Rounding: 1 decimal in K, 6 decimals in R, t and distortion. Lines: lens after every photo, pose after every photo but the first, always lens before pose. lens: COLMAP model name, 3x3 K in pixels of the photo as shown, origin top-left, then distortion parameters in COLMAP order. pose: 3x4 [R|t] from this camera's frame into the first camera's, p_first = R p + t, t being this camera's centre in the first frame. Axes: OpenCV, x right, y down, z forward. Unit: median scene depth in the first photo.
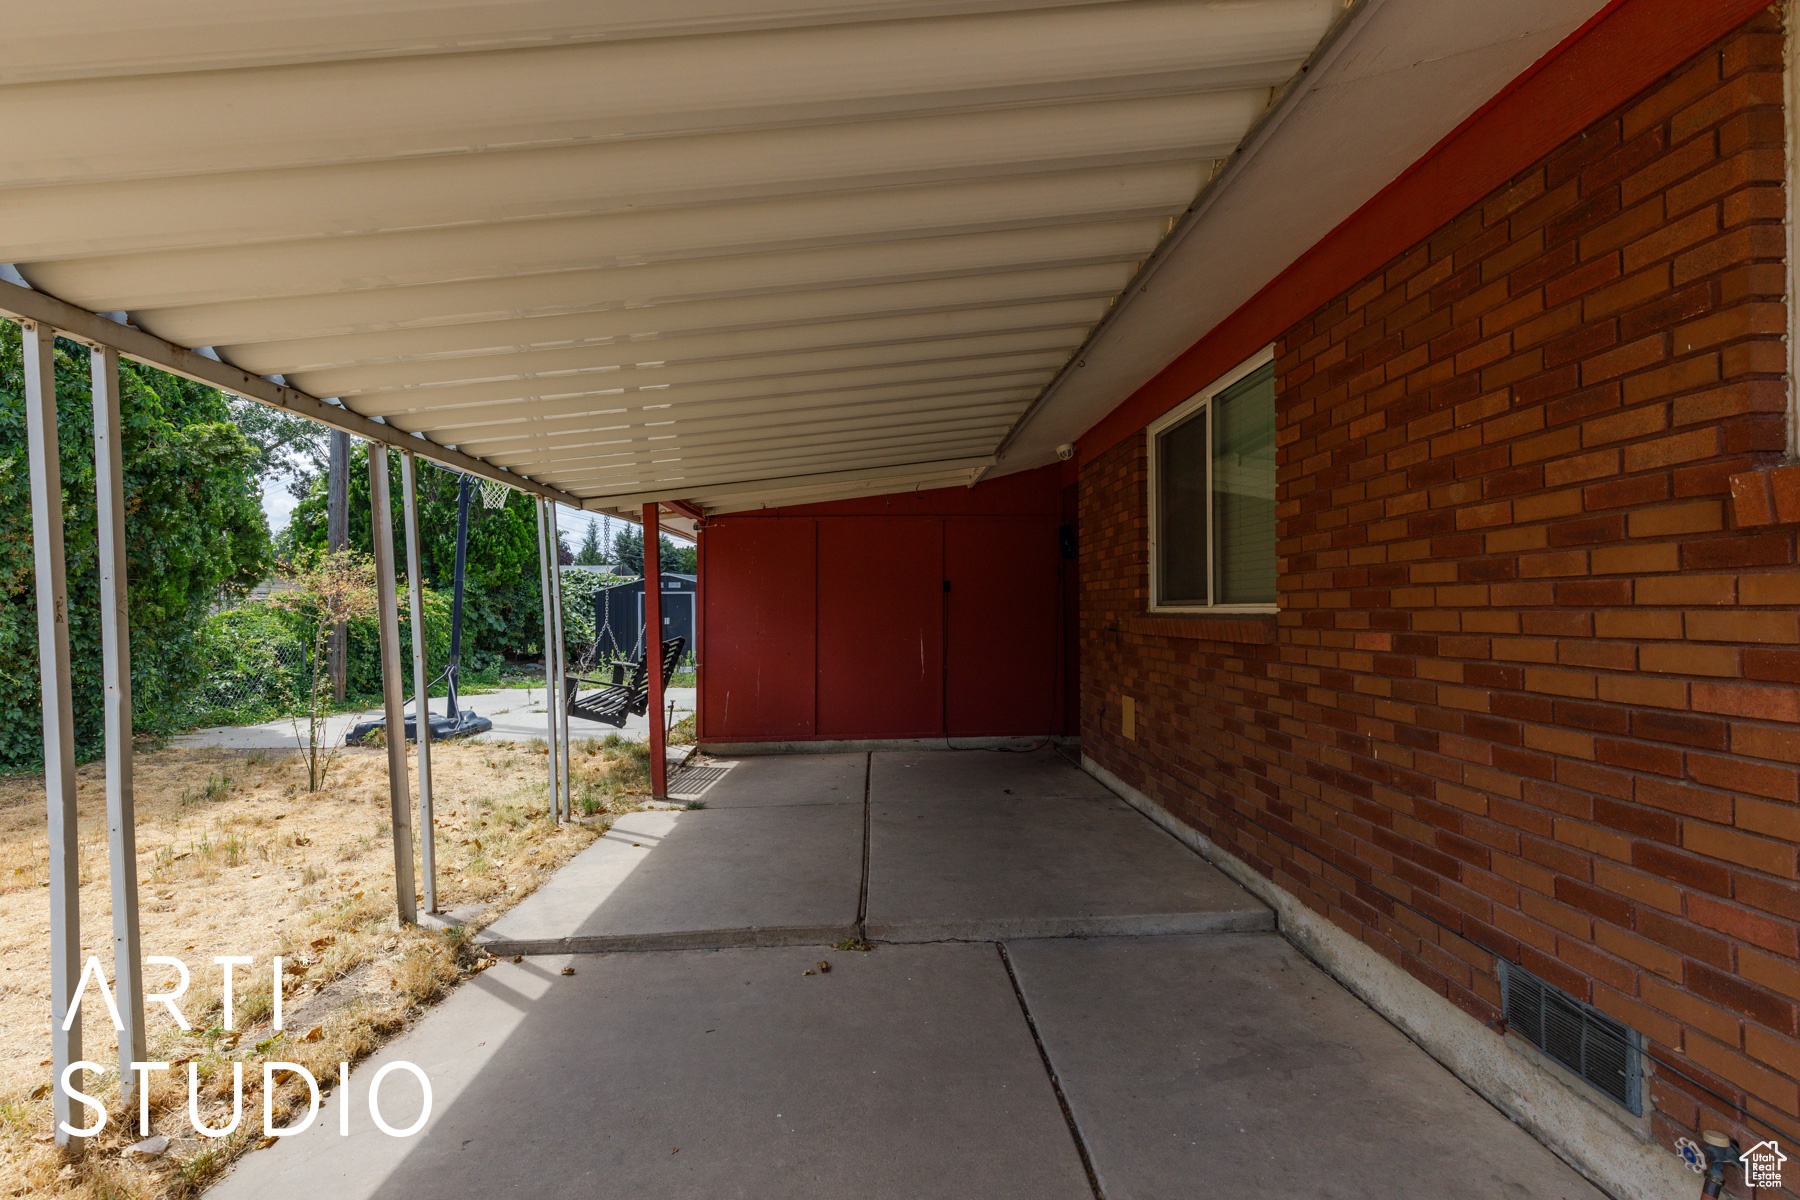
lens RADIAL K [[825.9, 0, 858.4], [0, 825.9, 608.2], [0, 0, 1]] dist [0.003112, -0.000280]
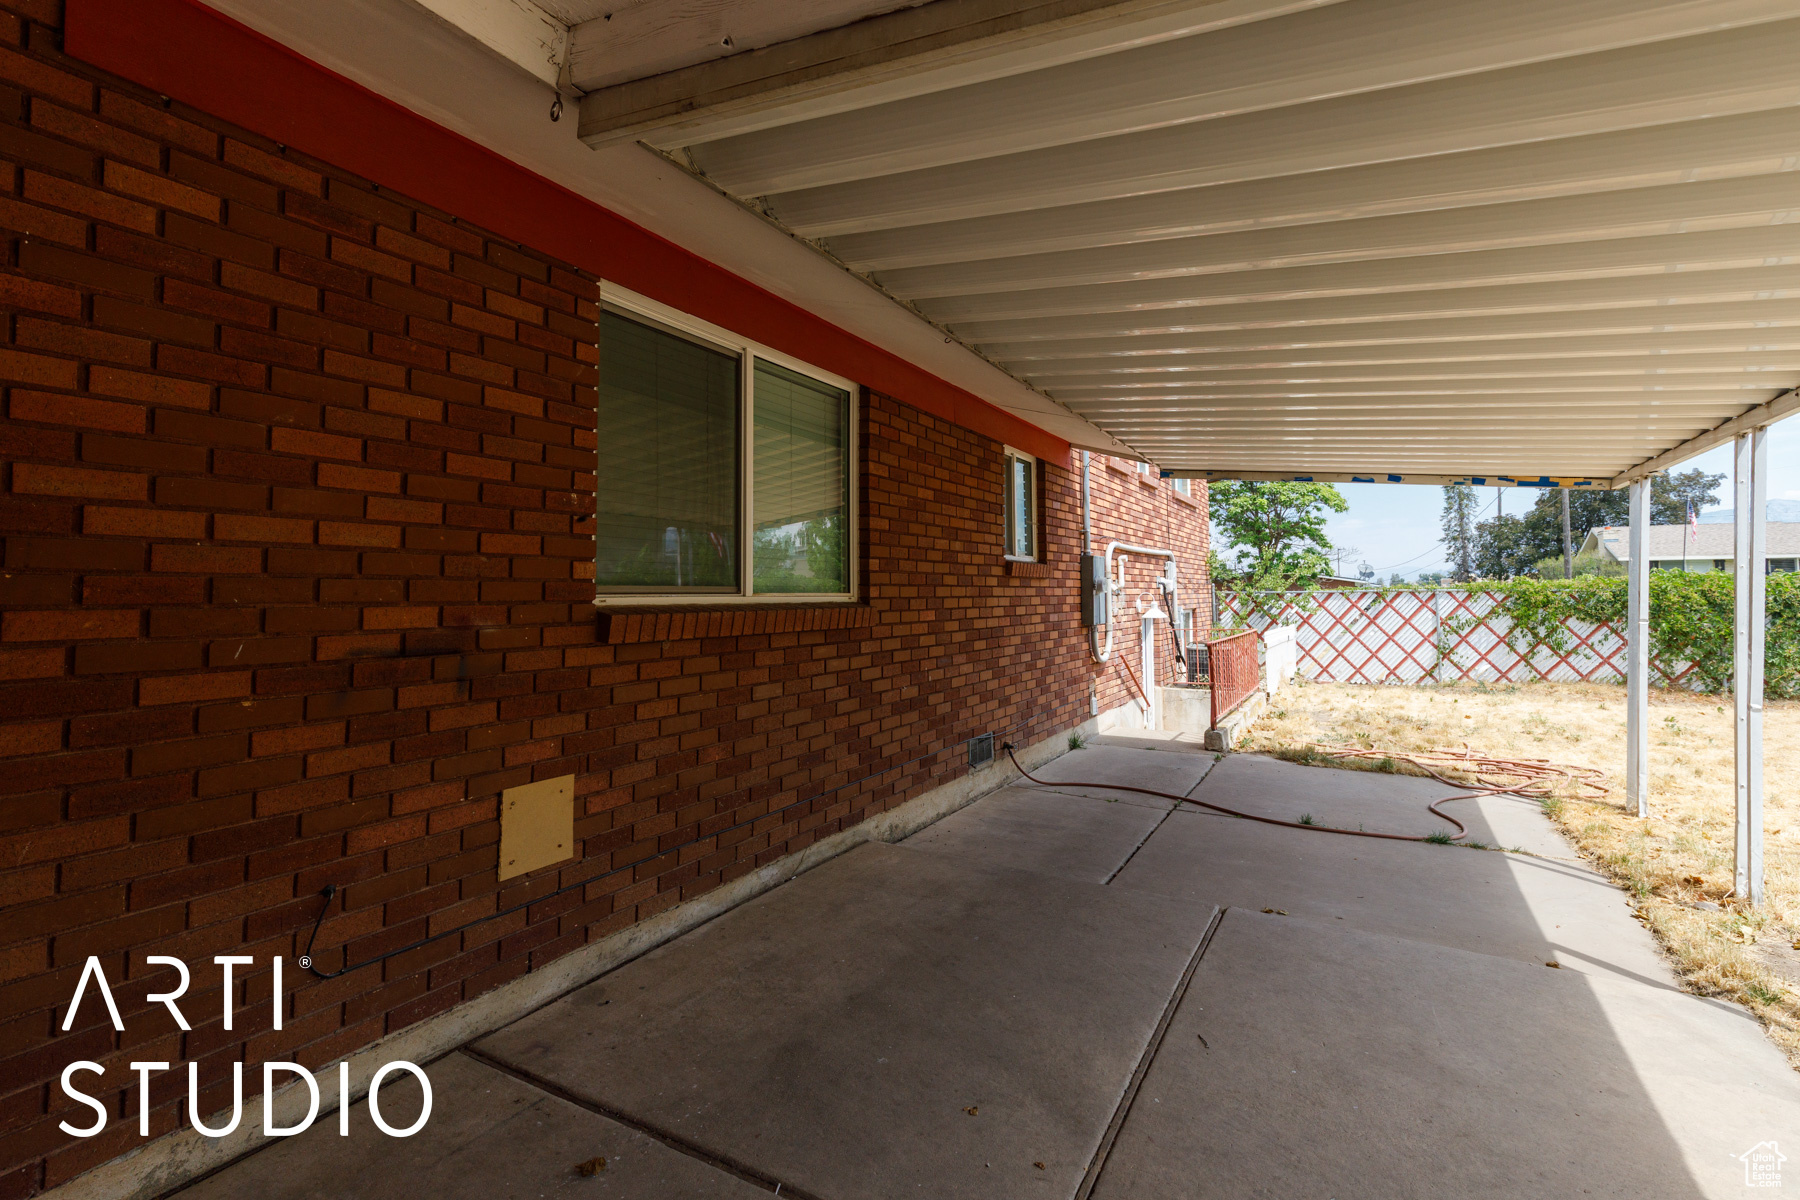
lens RADIAL K [[812.4, 0, 905.6], [0, 812.4, 547.9], [0, 0, 1]] dist [0.002883, 0.000993]
pose [[-0.876787, 0.033607, 0.479704, -0.172833], [0.004685, 0.998105, -0.061361, 0.001408], [-0.480857, -0.051553, -0.875282, 2.434609]]
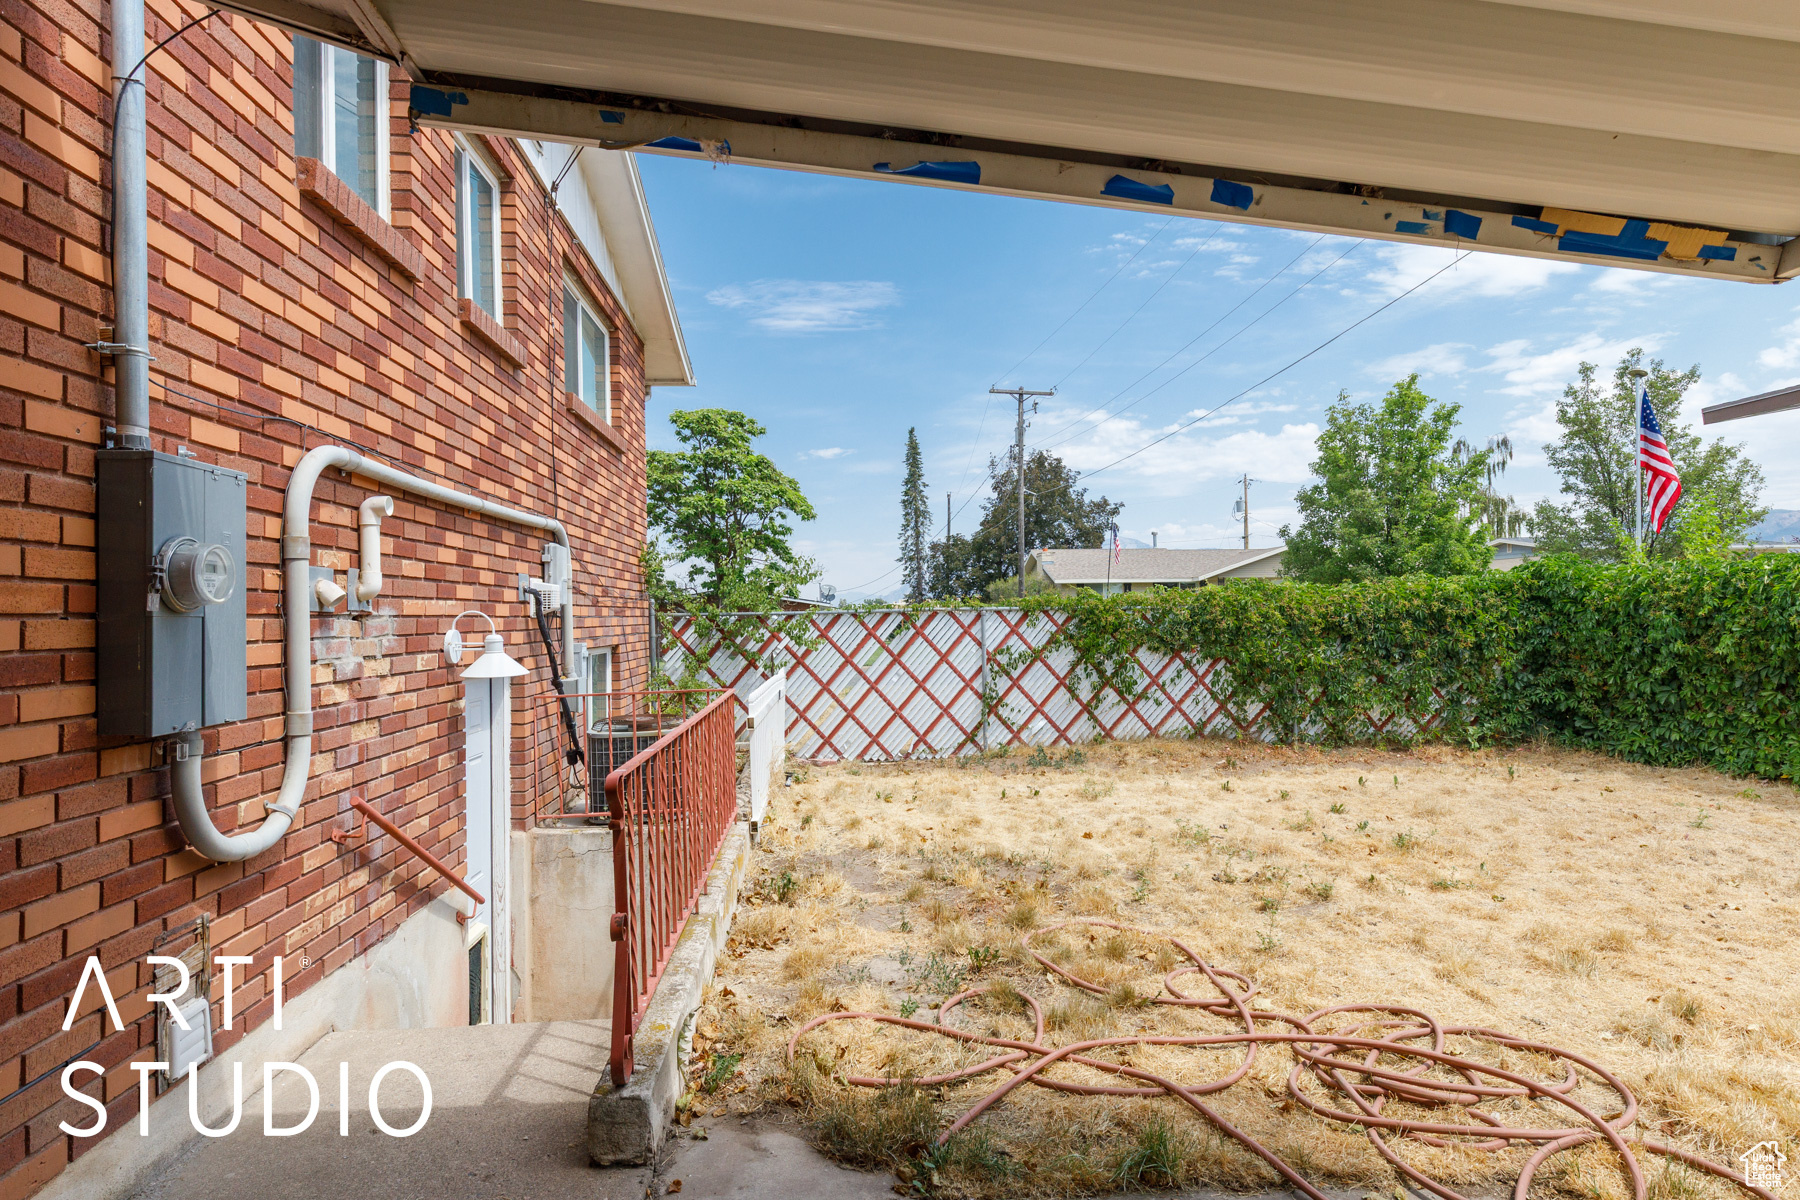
lens RADIAL K [[994.2, 0, 857.5], [0, 994.2, 606.3], [0, 0, 1]] dist [0.021054, 0.000057]
pose [[-0.998383, 0.015320, -0.054743, 0.041276], [0.016166, 0.999756, -0.015052, 0.010267], [0.054499, -0.015912, -0.998387, 0.719795]]
